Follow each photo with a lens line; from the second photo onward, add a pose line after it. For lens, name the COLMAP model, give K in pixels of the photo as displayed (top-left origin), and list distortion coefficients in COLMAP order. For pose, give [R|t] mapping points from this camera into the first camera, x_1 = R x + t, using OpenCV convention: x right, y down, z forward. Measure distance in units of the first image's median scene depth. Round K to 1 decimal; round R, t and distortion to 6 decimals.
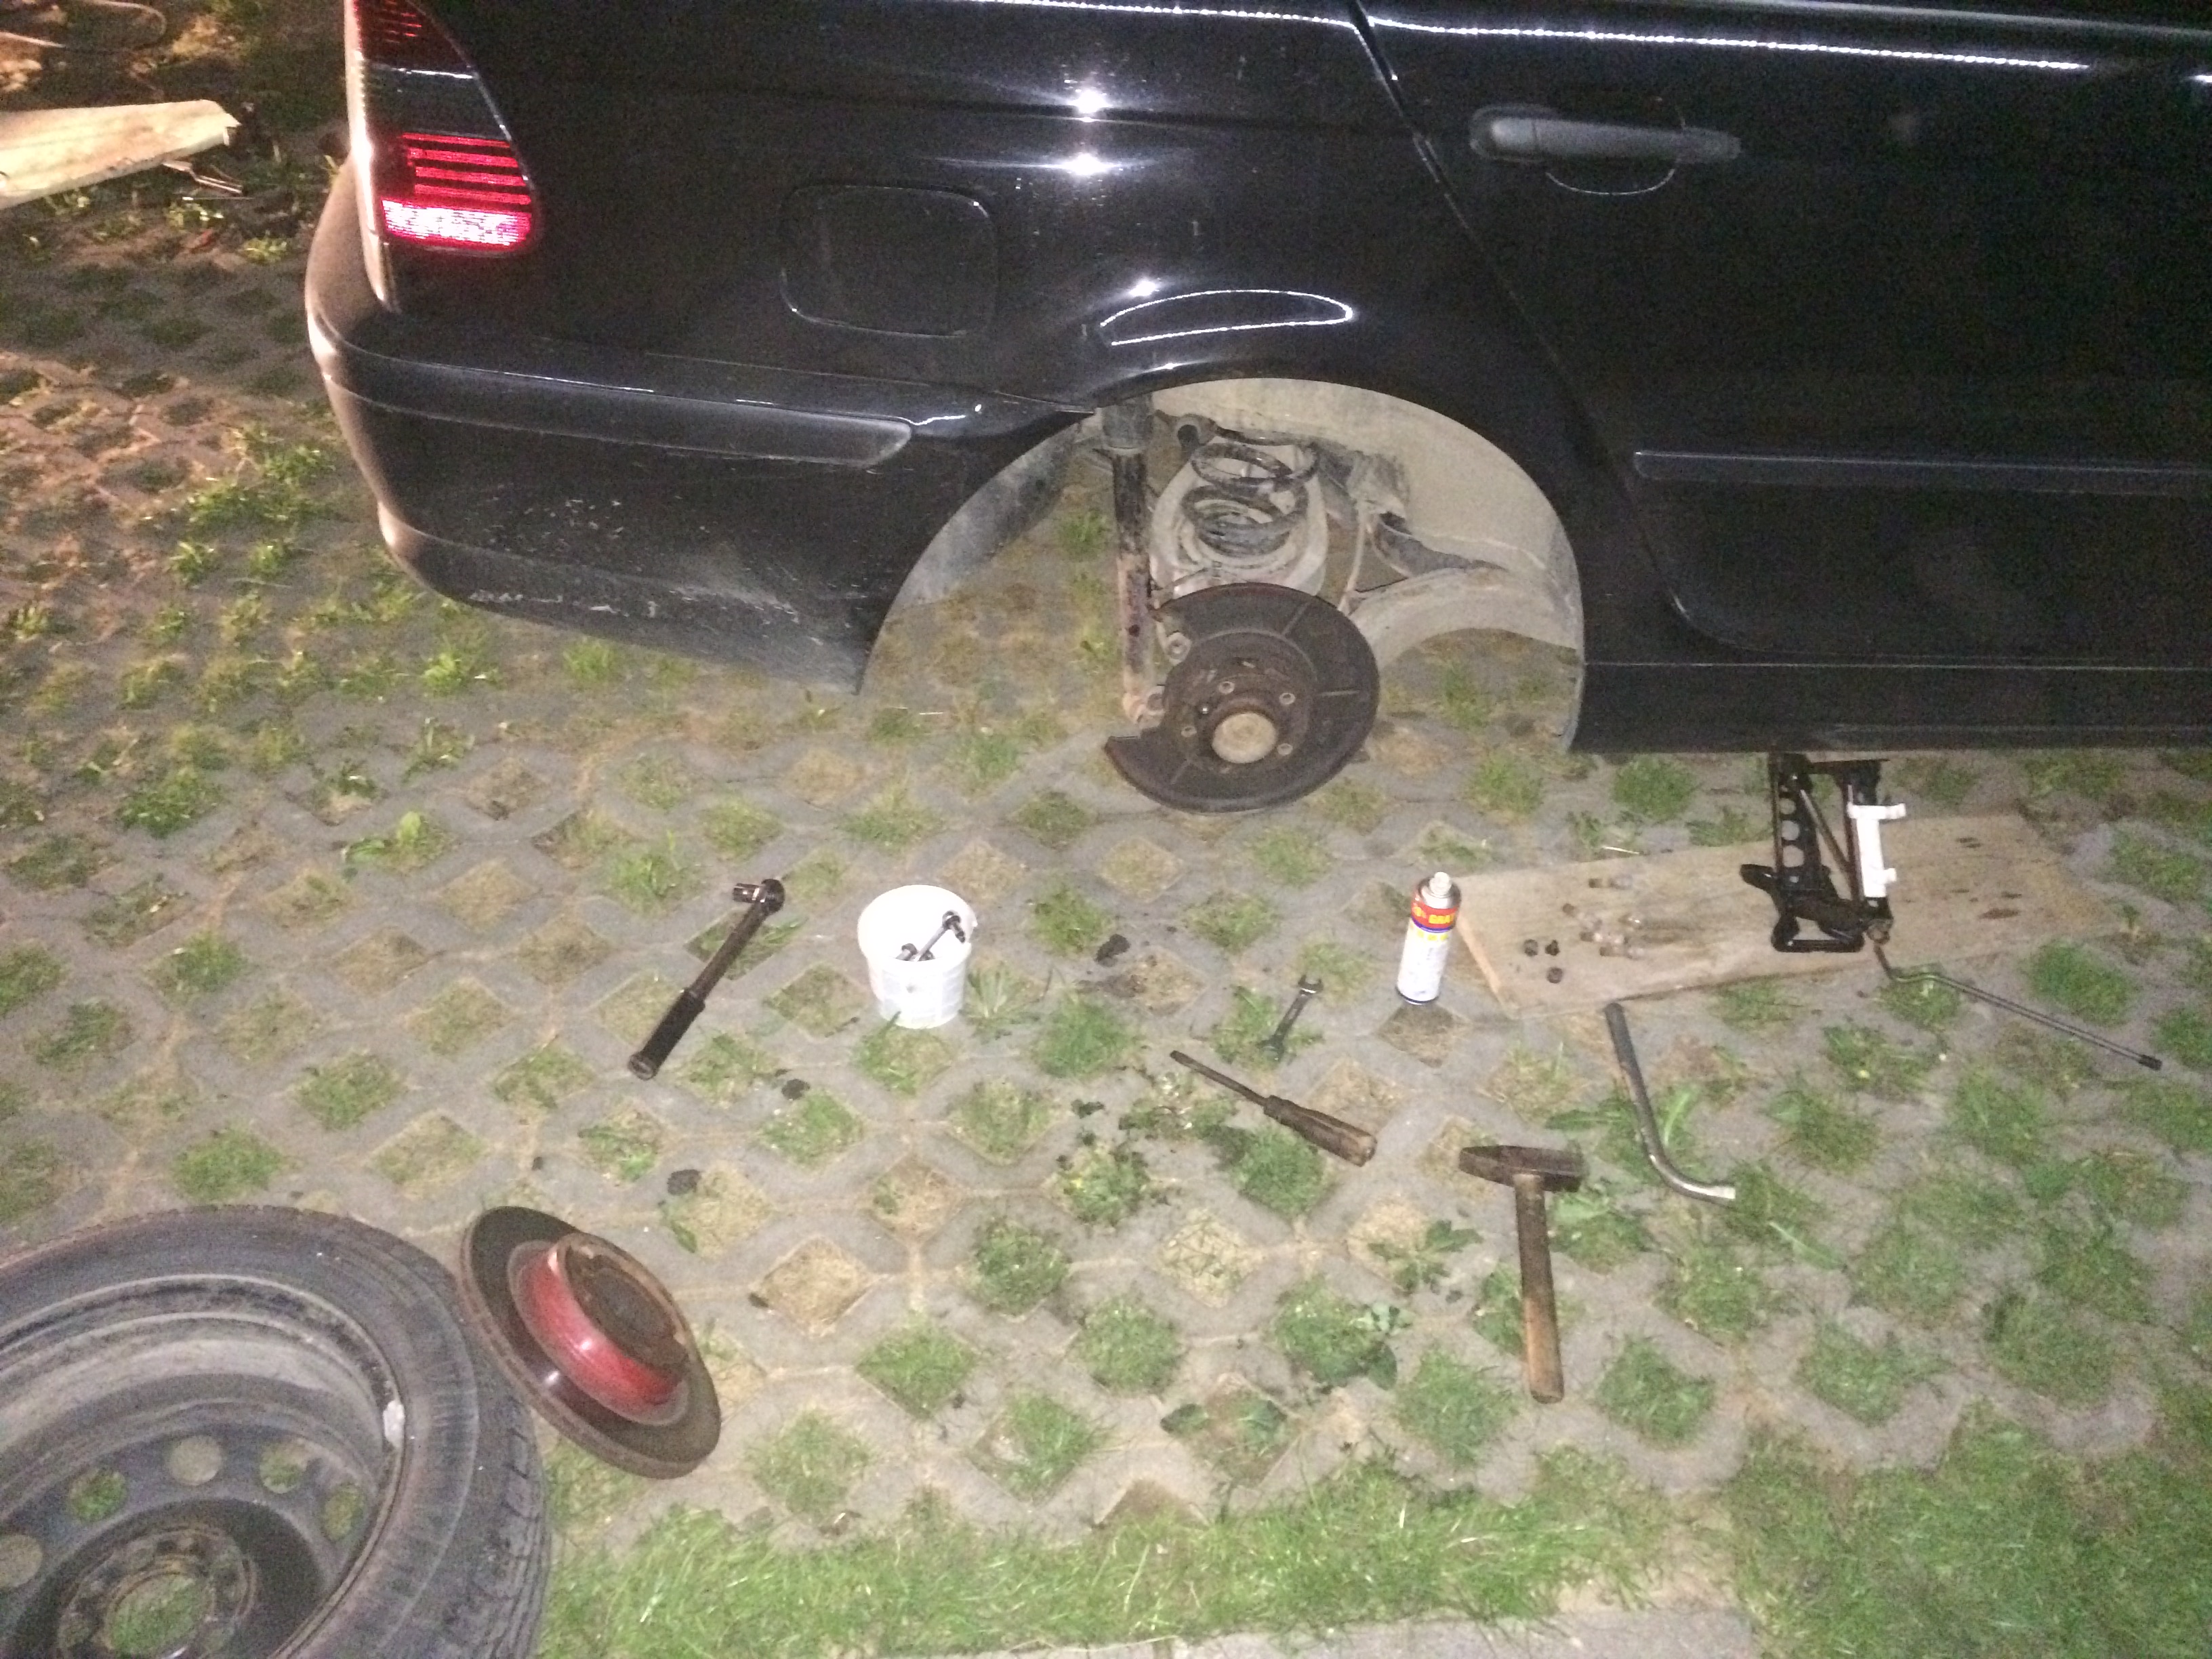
lens RADIAL K [[1958.0, 0, 1106.0], [0, 1958.0, 829.5], [0, 0, 1]] dist [0.056332, -0.014334]
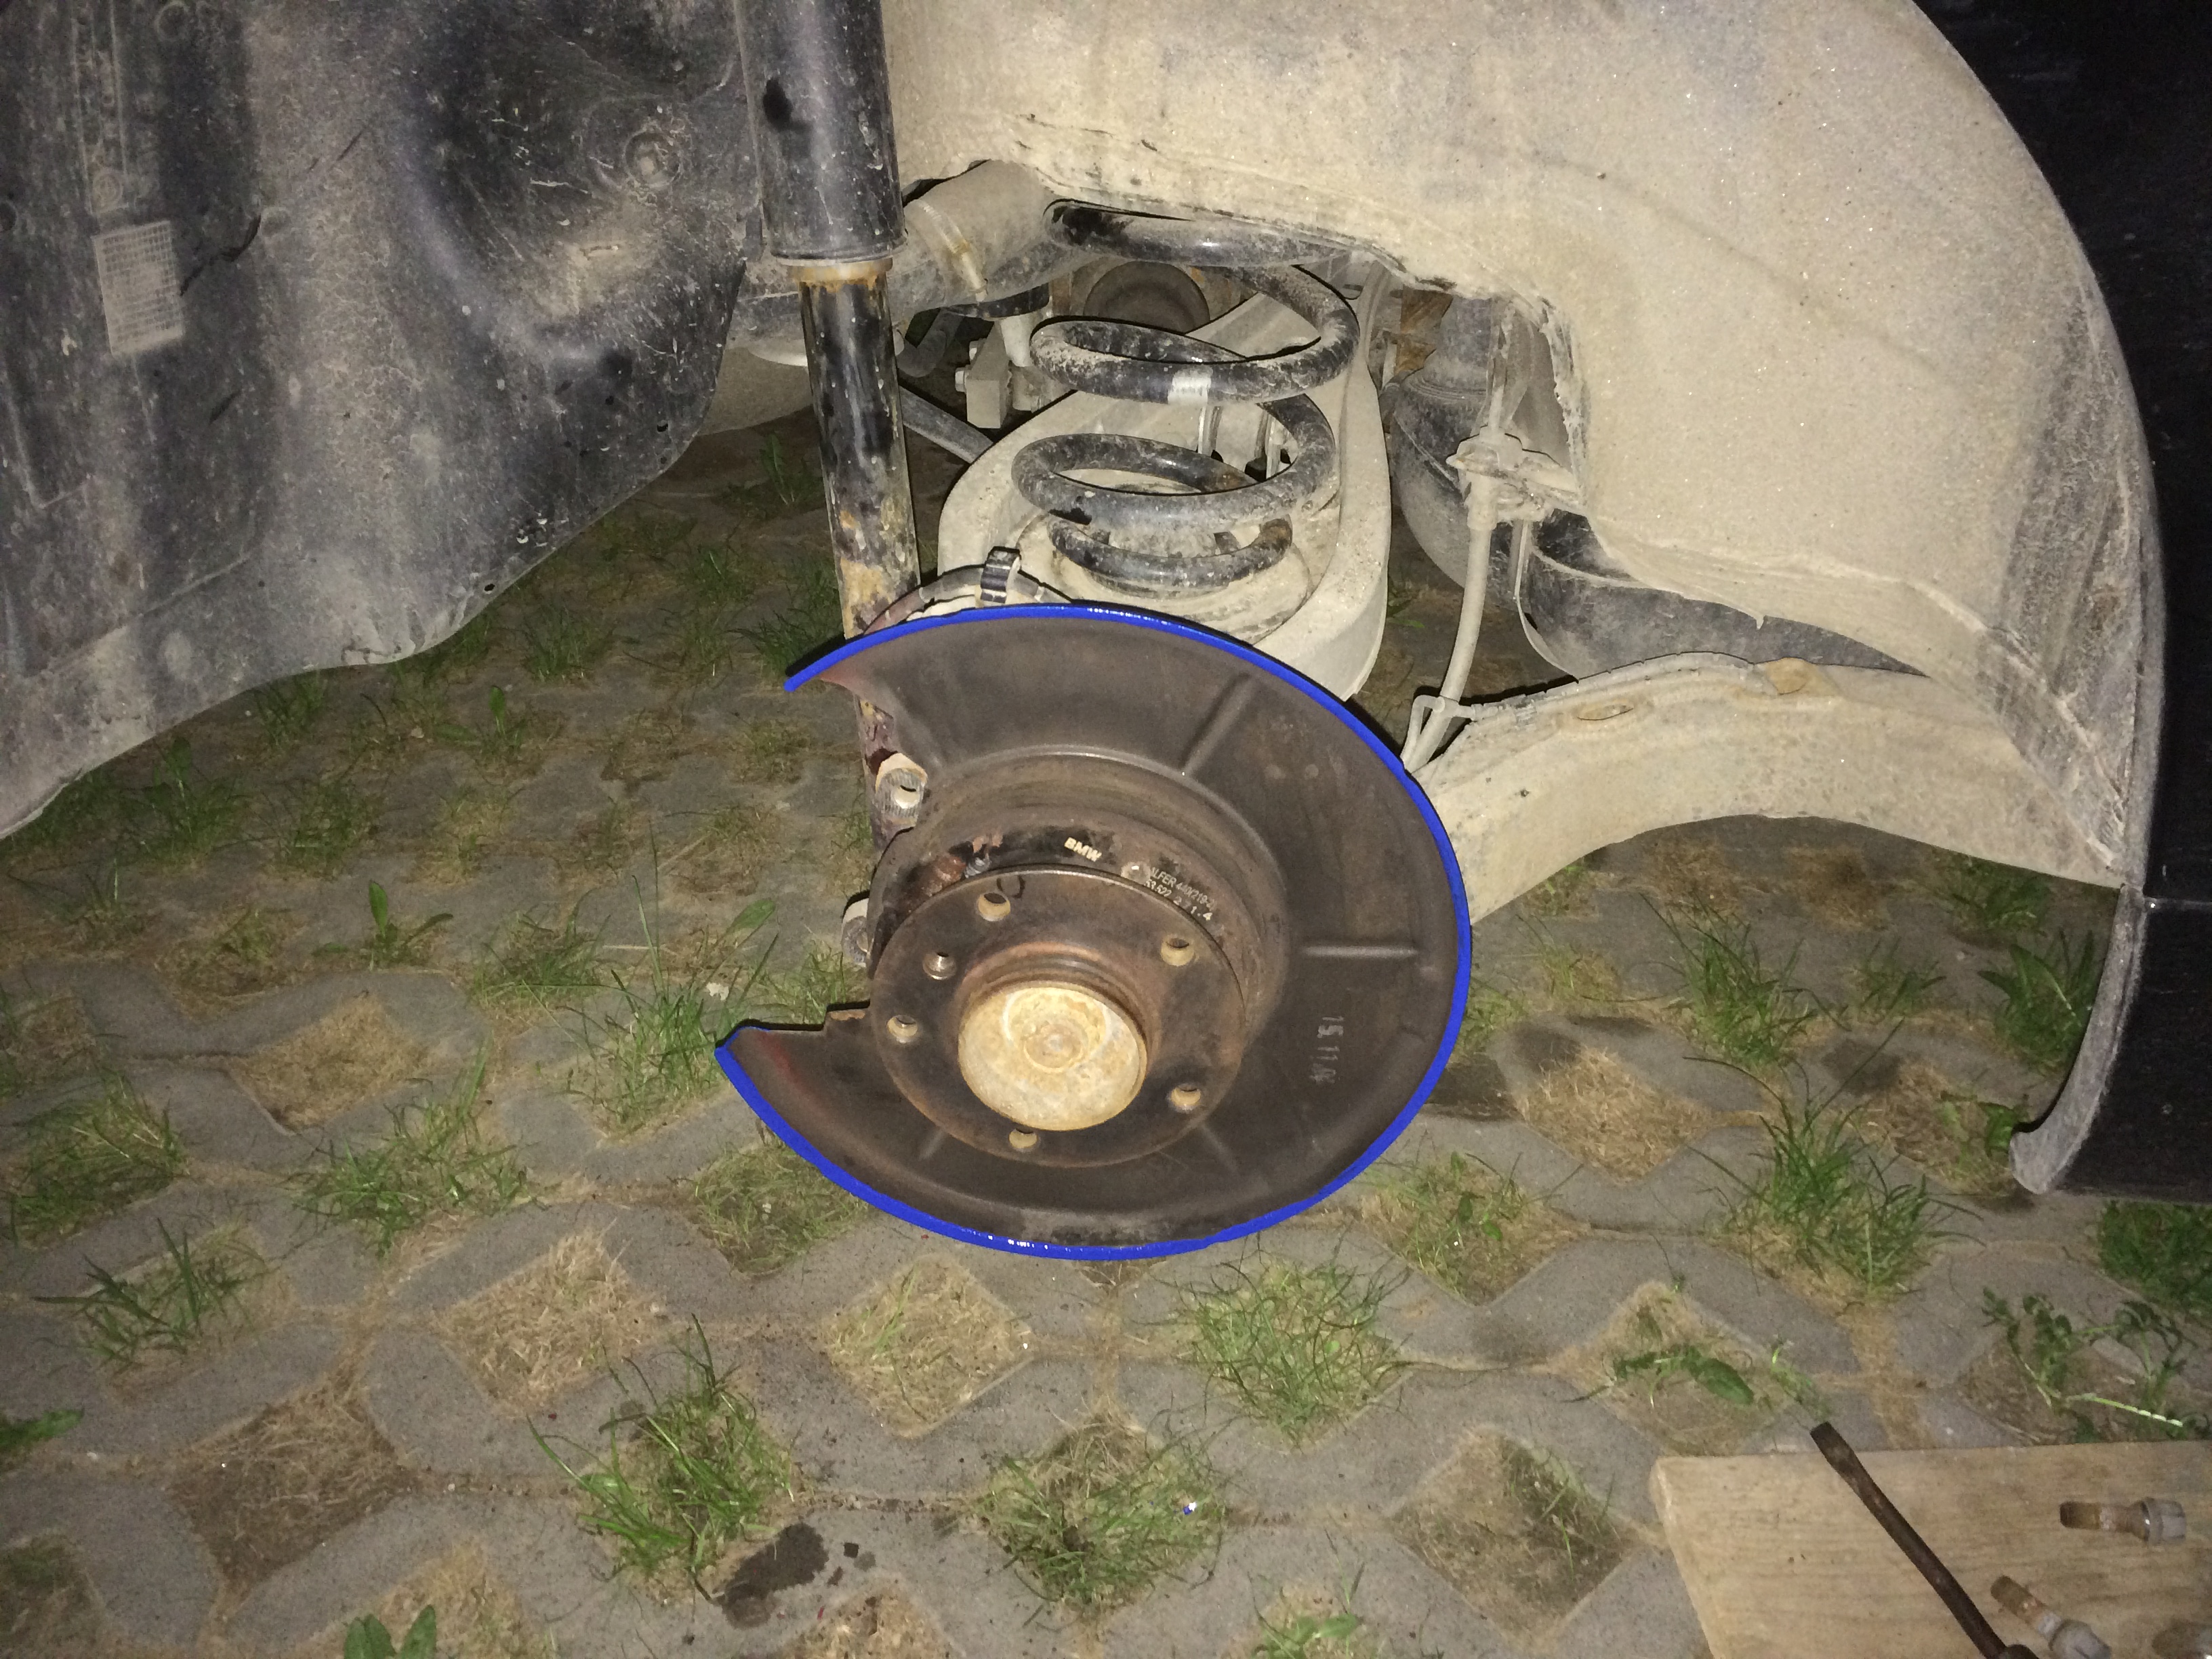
lens RADIAL K [[1958.0, 0, 1106.0], [0, 1958.0, 829.5], [0, 0, 1]] dist [0.056332, -0.014334]
pose [[0.986732, 0.061922, -0.150084, 0.116833], [-0.082049, 0.987868, -0.131854, -0.037570], [0.140098, 0.142419, 0.979842, 0.594240]]
